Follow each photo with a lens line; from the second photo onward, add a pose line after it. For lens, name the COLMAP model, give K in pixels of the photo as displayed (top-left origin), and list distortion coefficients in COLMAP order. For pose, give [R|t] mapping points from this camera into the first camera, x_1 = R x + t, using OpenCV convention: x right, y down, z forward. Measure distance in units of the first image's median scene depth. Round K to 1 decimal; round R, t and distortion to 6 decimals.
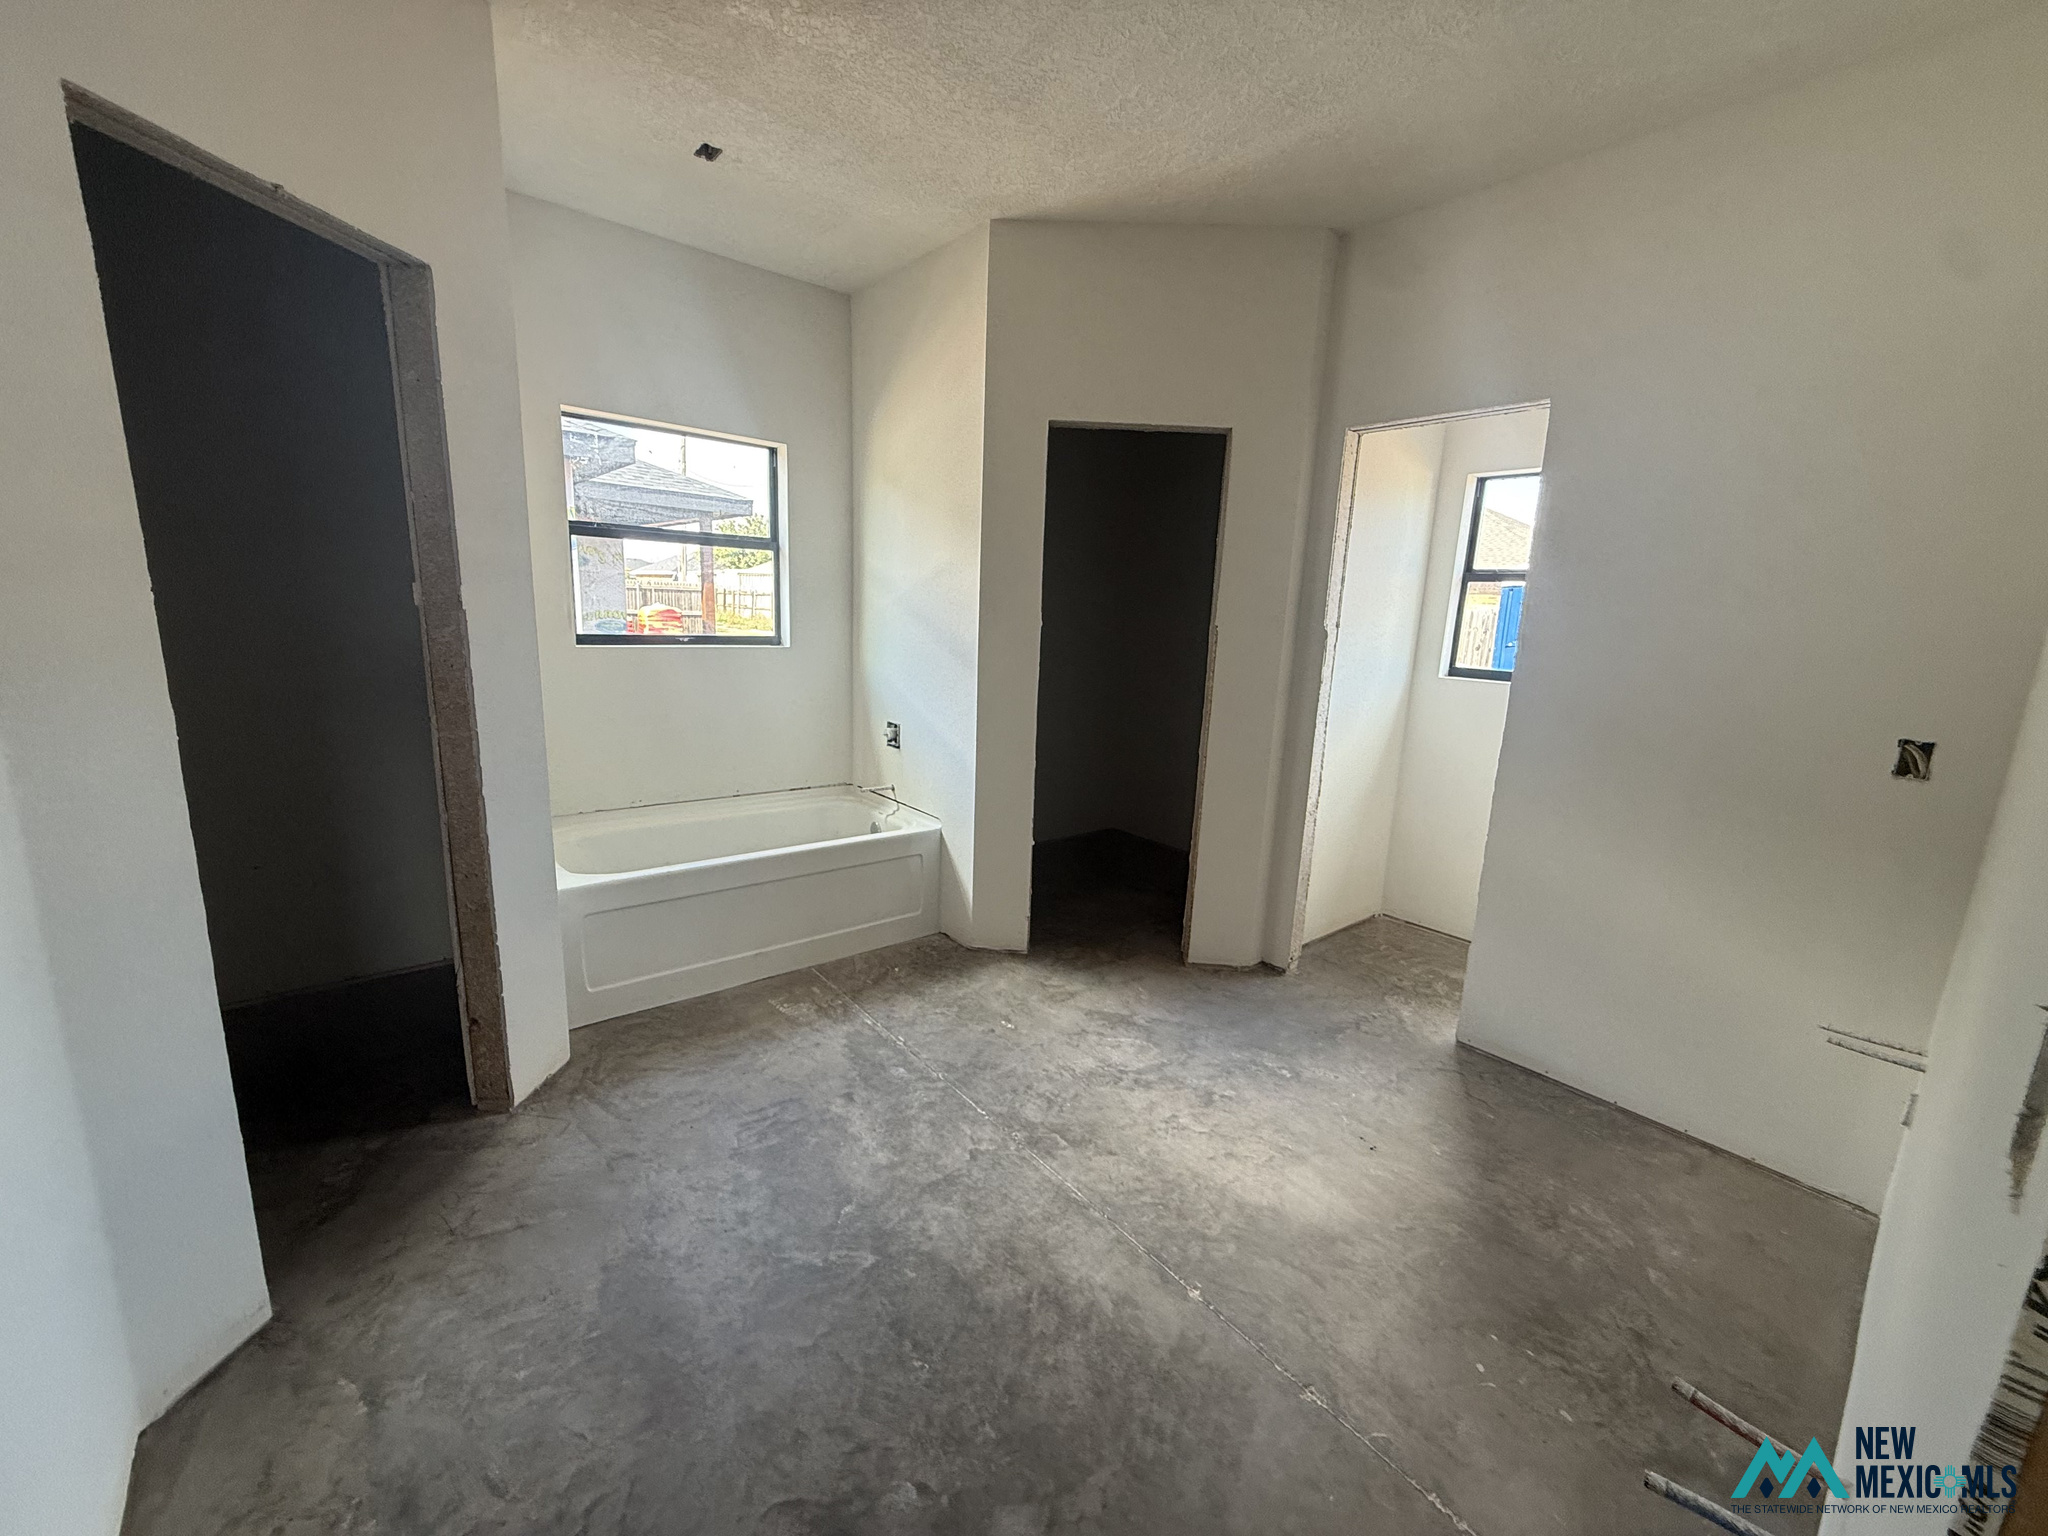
lens RADIAL K [[817.8, 0, 1028.1], [0, 817.8, 771.1], [0, 0, 1]] dist [0.000914, 0.000140]
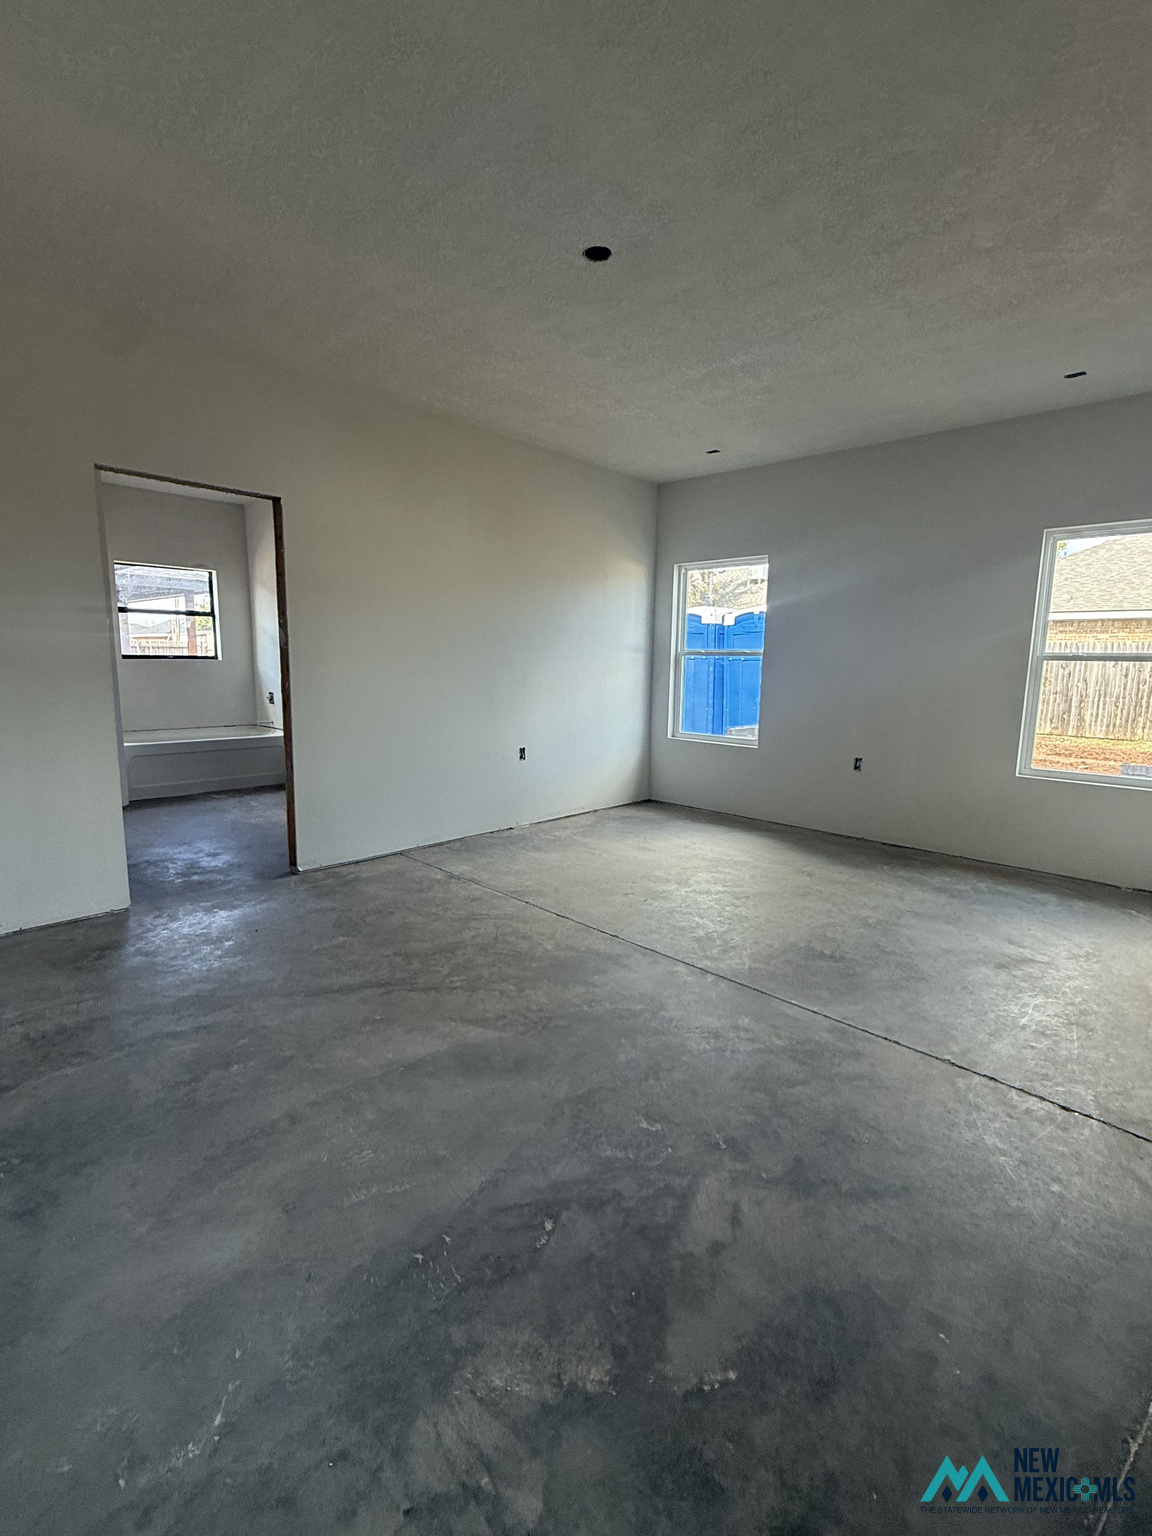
lens RADIAL K [[717.2, 0, 574.1], [0, 717.2, 766.7], [0, 0, 1]] dist [0.002134, 0.000120]
pose [[0.993677, -0.049196, 0.100922, 0.446790], [0.053482, 0.997759, -0.040210, 0.266254], [-0.098718, 0.045353, 0.994081, -1.014099]]
